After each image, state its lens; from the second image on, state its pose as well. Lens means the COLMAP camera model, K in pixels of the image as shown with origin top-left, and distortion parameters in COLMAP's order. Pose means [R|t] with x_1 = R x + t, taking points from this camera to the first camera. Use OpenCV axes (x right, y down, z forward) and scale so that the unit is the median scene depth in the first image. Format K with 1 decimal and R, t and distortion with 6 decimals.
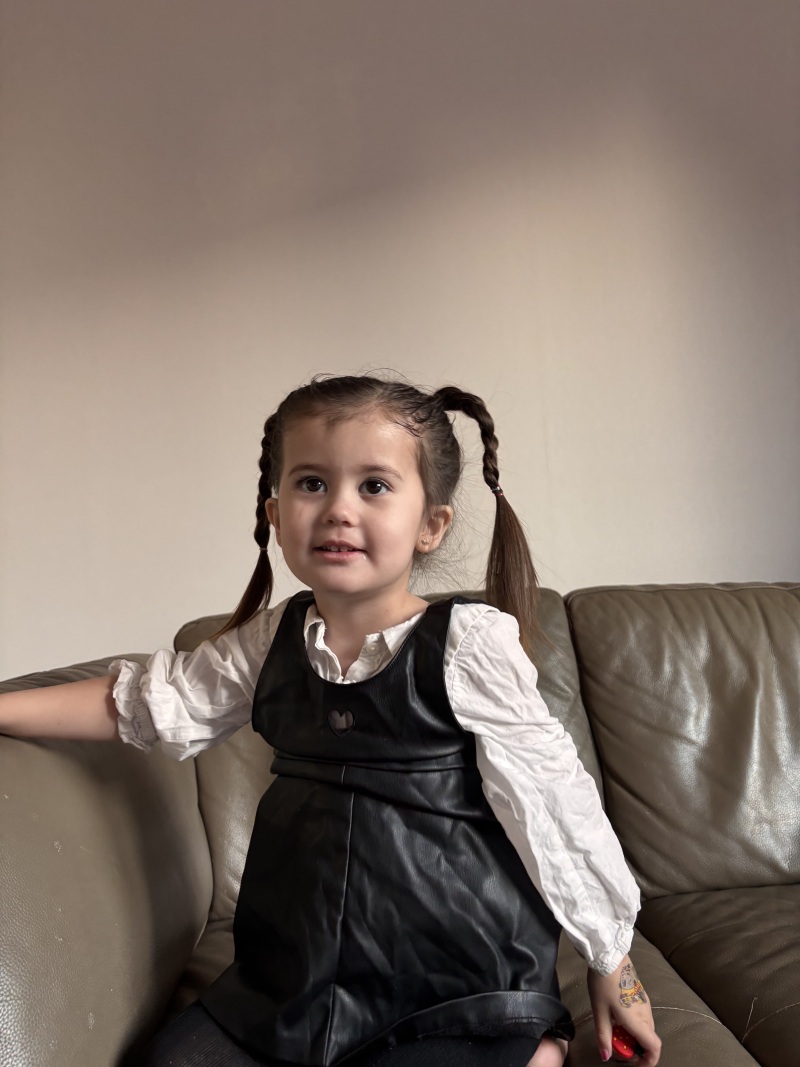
lens RADIAL K [[915.0, 0, 400.0], [0, 915.0, 533.5], [0, 0, 1]] dist [0.066034, 0.011240]
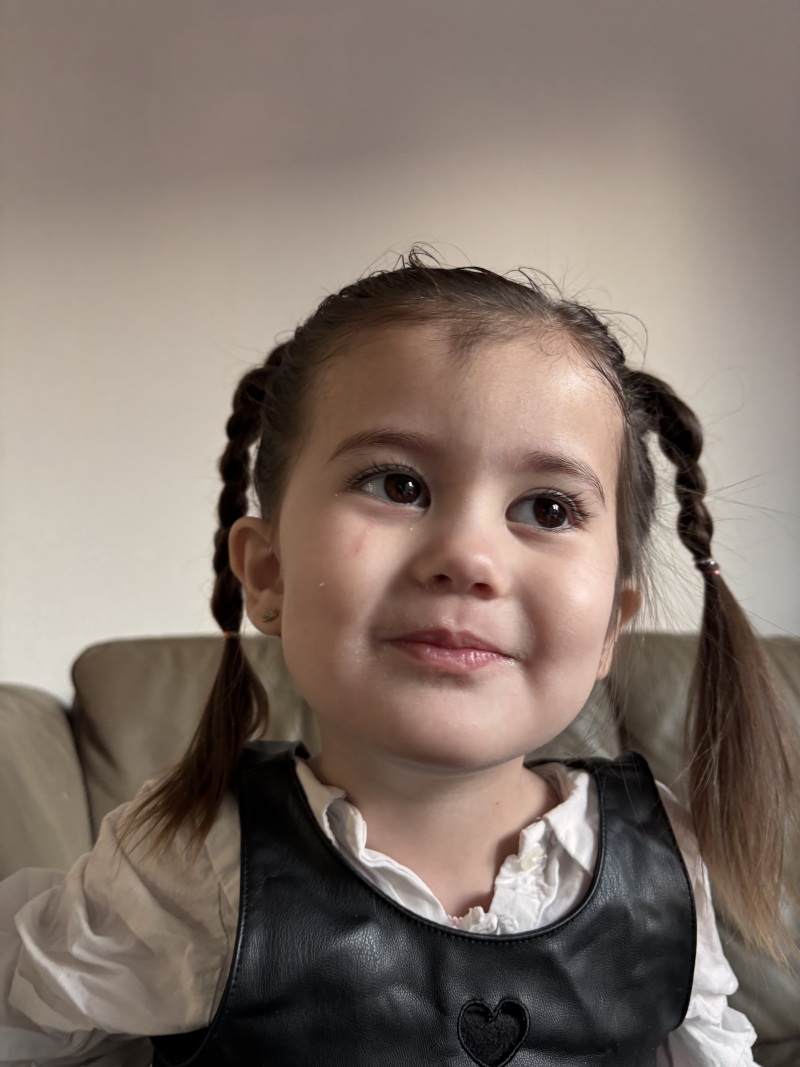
lens RADIAL K [[915.0, 0, 400.0], [0, 915.0, 533.5], [0, 0, 1]] dist [0.066034, 0.011240]
pose [[0.986199, 0.127312, 0.105843, -0.110657], [-0.117727, 0.988741, -0.092364, 0.004734], [-0.116410, 0.078628, 0.990084, 0.495522]]
